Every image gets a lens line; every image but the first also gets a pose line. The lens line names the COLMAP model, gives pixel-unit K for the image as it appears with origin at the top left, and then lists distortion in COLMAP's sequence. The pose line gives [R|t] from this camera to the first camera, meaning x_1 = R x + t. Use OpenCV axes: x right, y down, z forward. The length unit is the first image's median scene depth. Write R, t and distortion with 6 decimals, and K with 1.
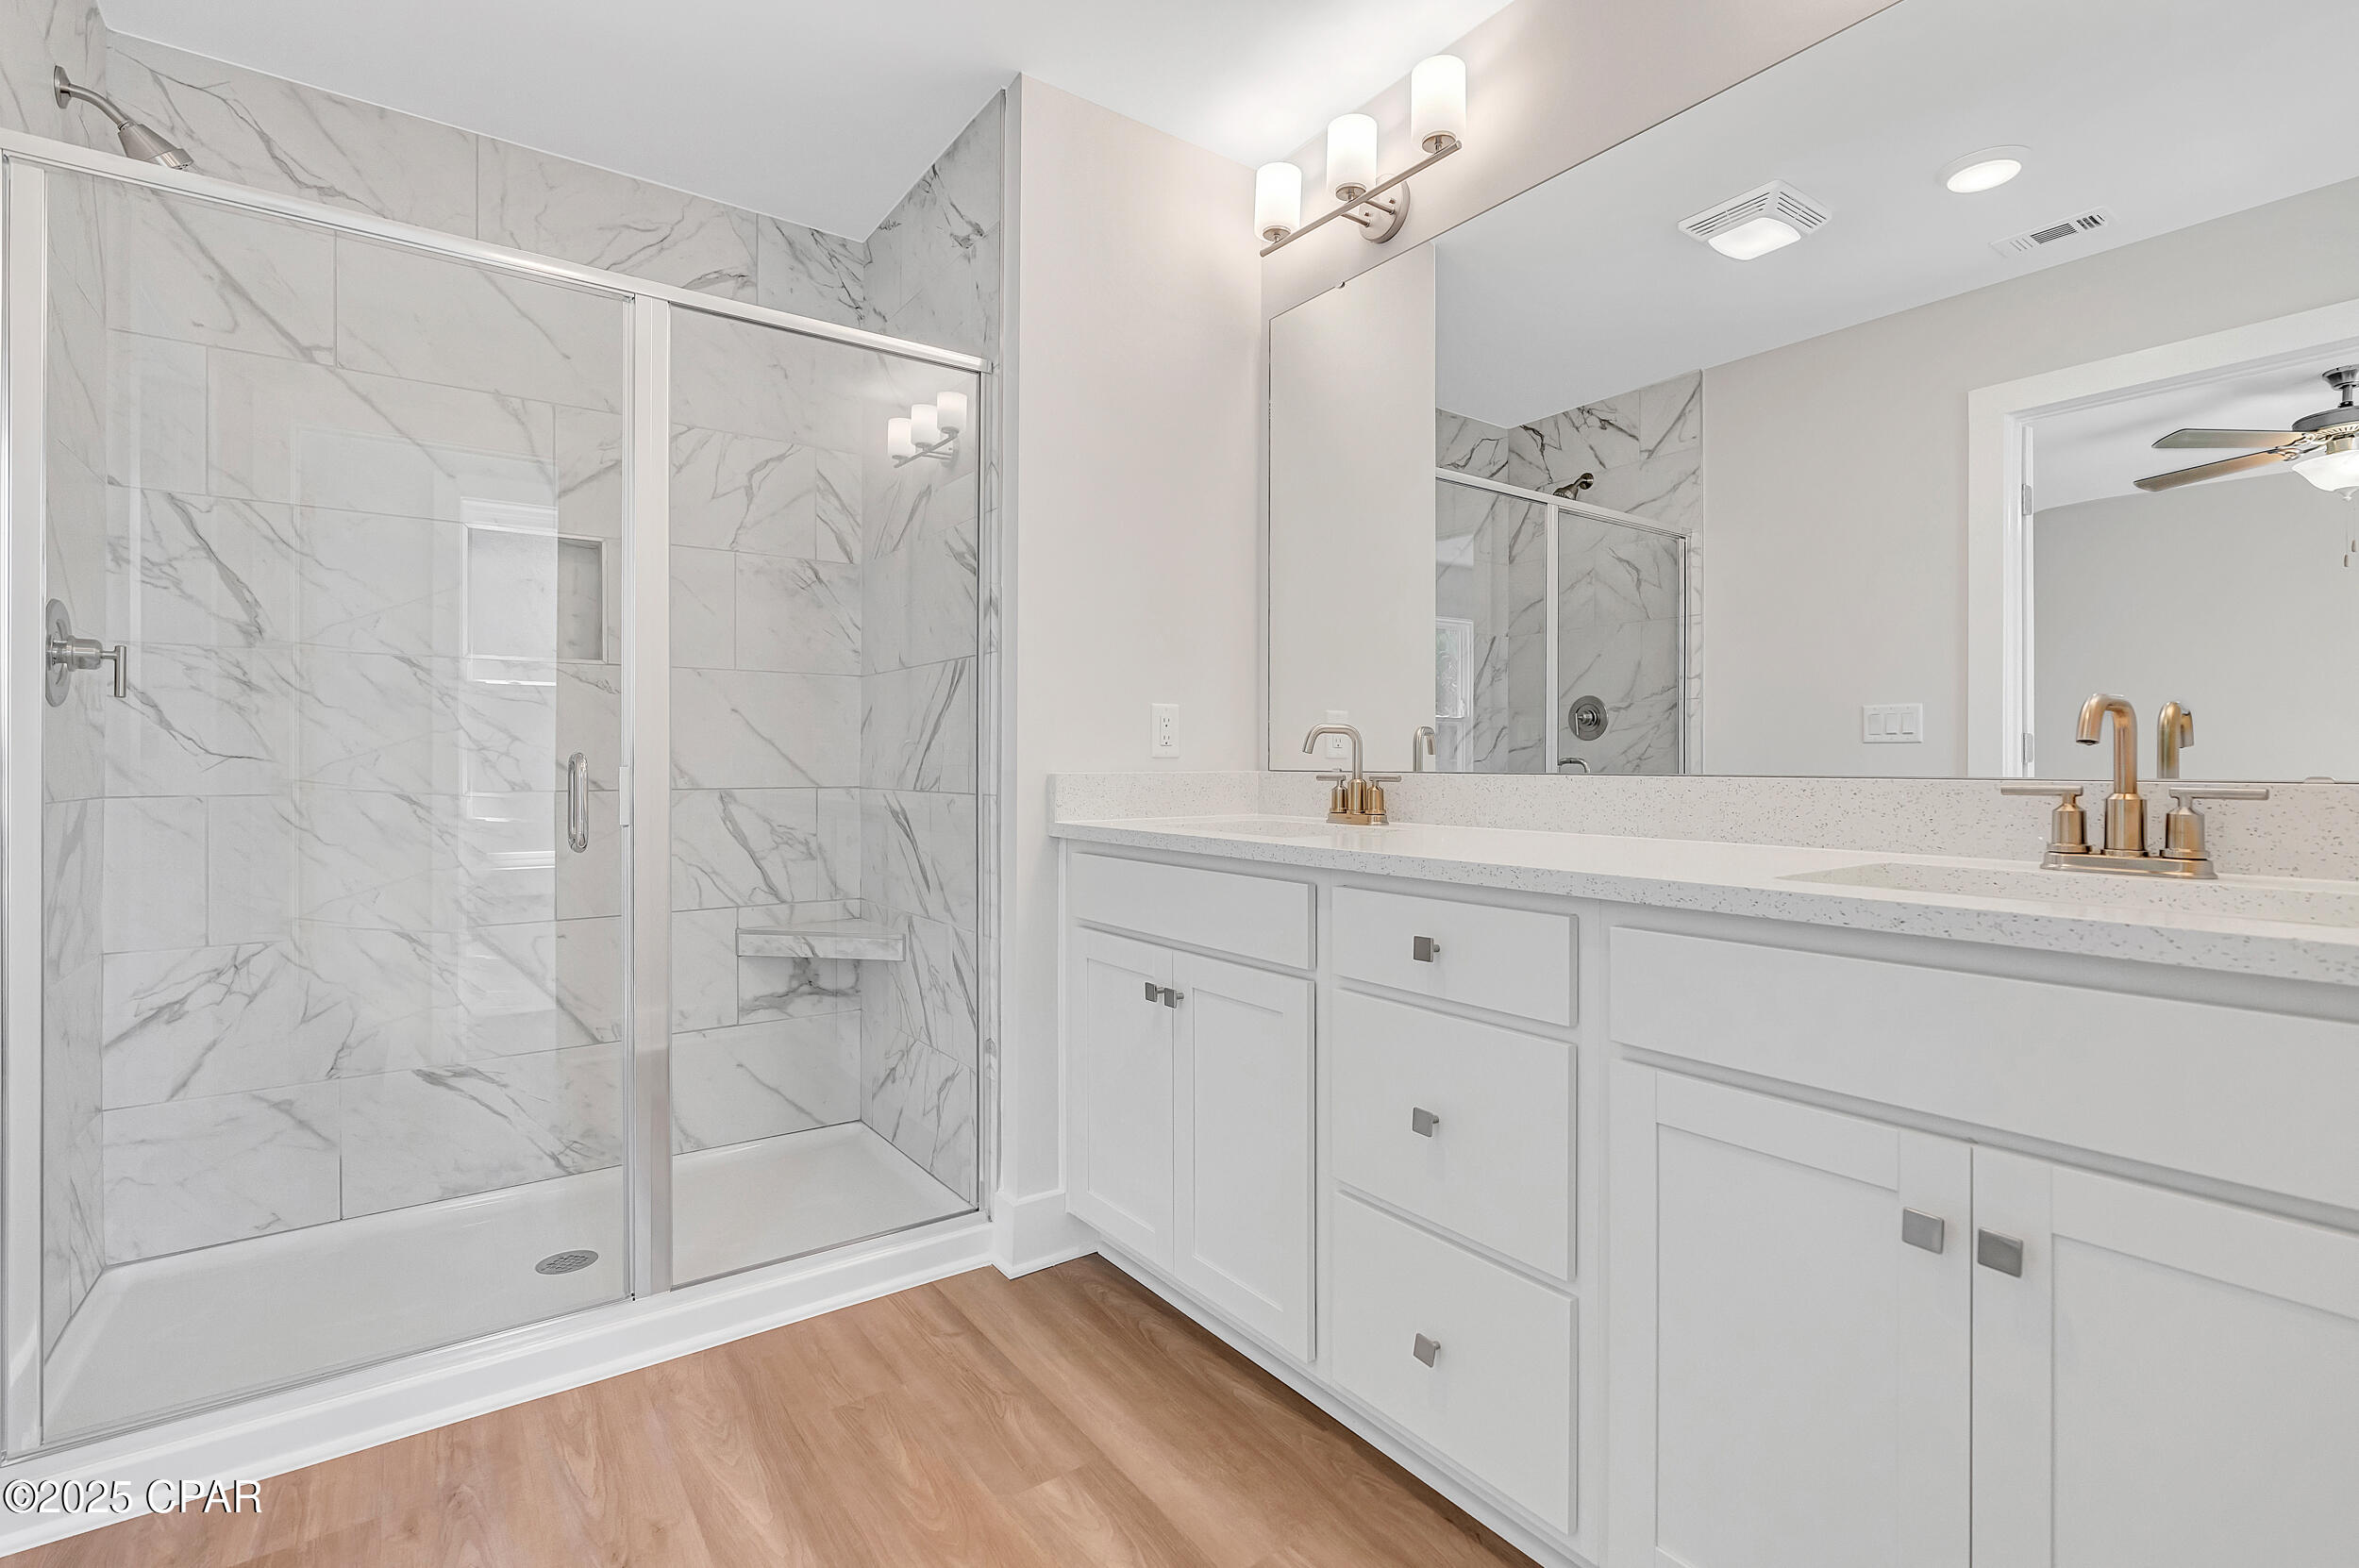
lens RADIAL K [[1062.6, 0, 1193.0], [0, 1062.6, 773.0], [0, 0, 1]] dist [-0.000457, 0.000417]
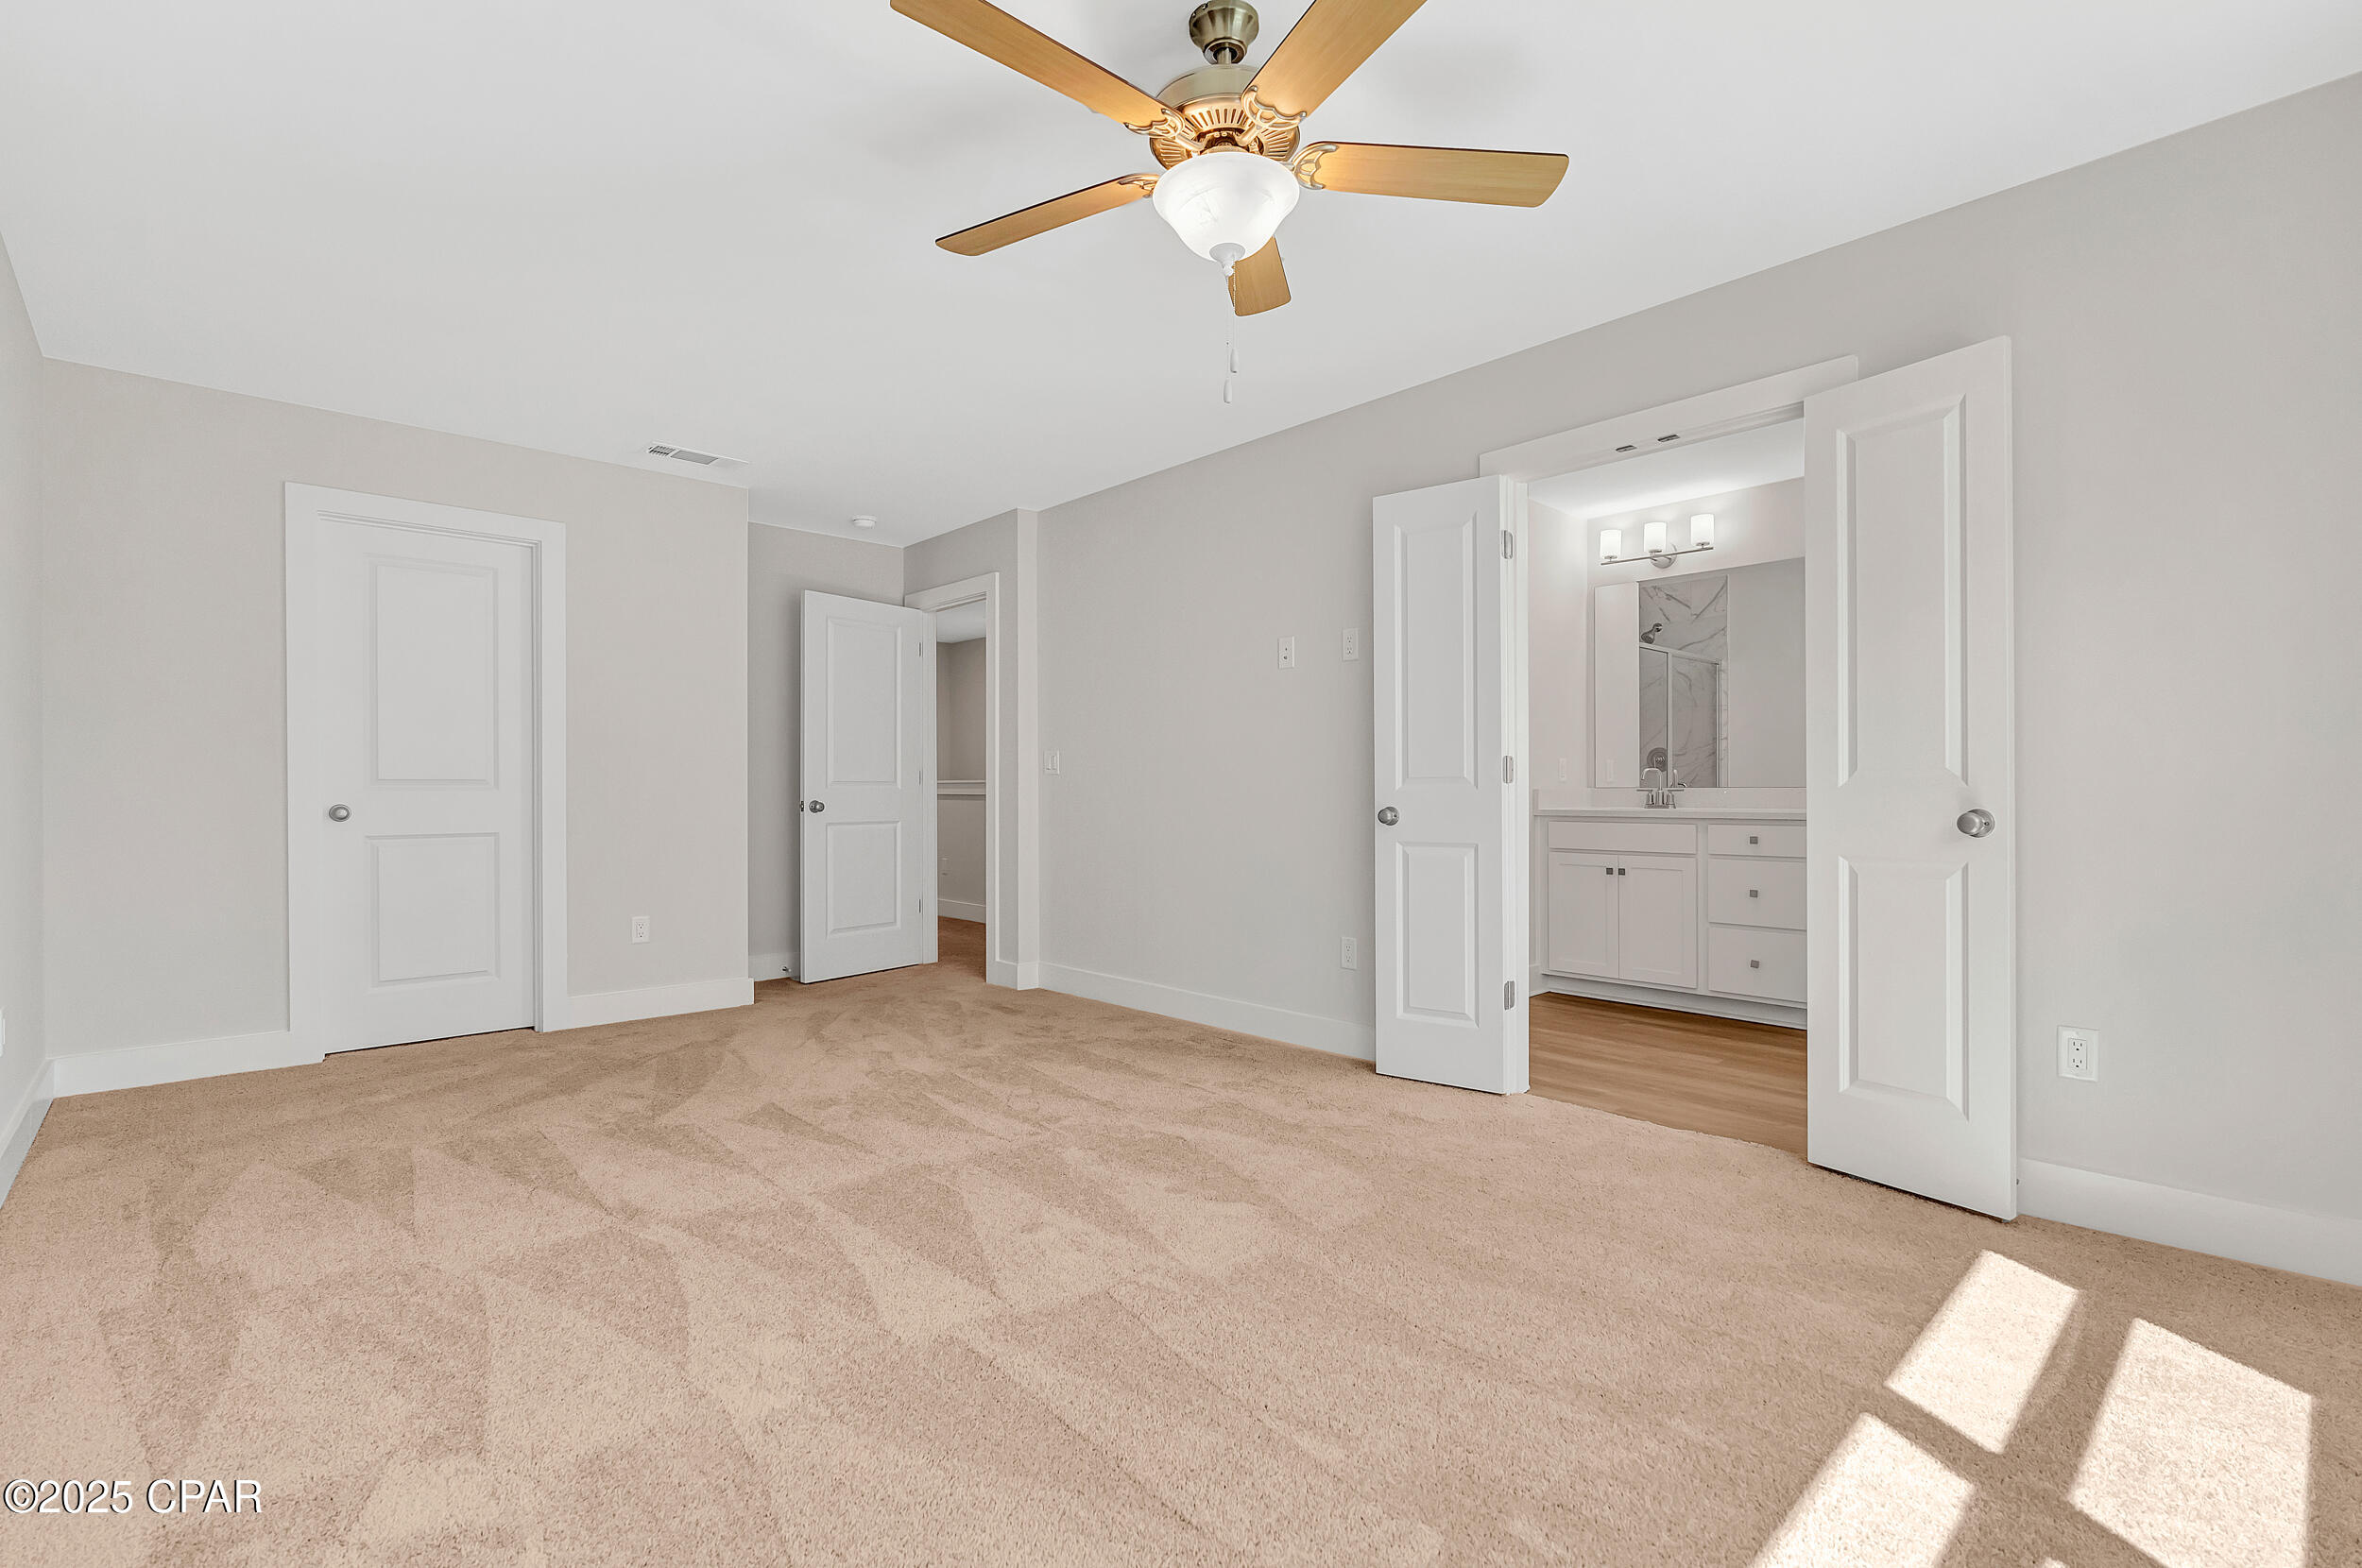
lens RADIAL K [[1052.7, 0, 1181.0], [0, 1052.7, 784.0], [0, 0, 1]] dist [-0.001025, -0.000369]
pose [[0.993189, 0.001277, 0.116509, -0.689108], [0.000123, 0.999928, -0.012010, 0.011698], [-0.116516, 0.011943, 0.993117, -0.723908]]
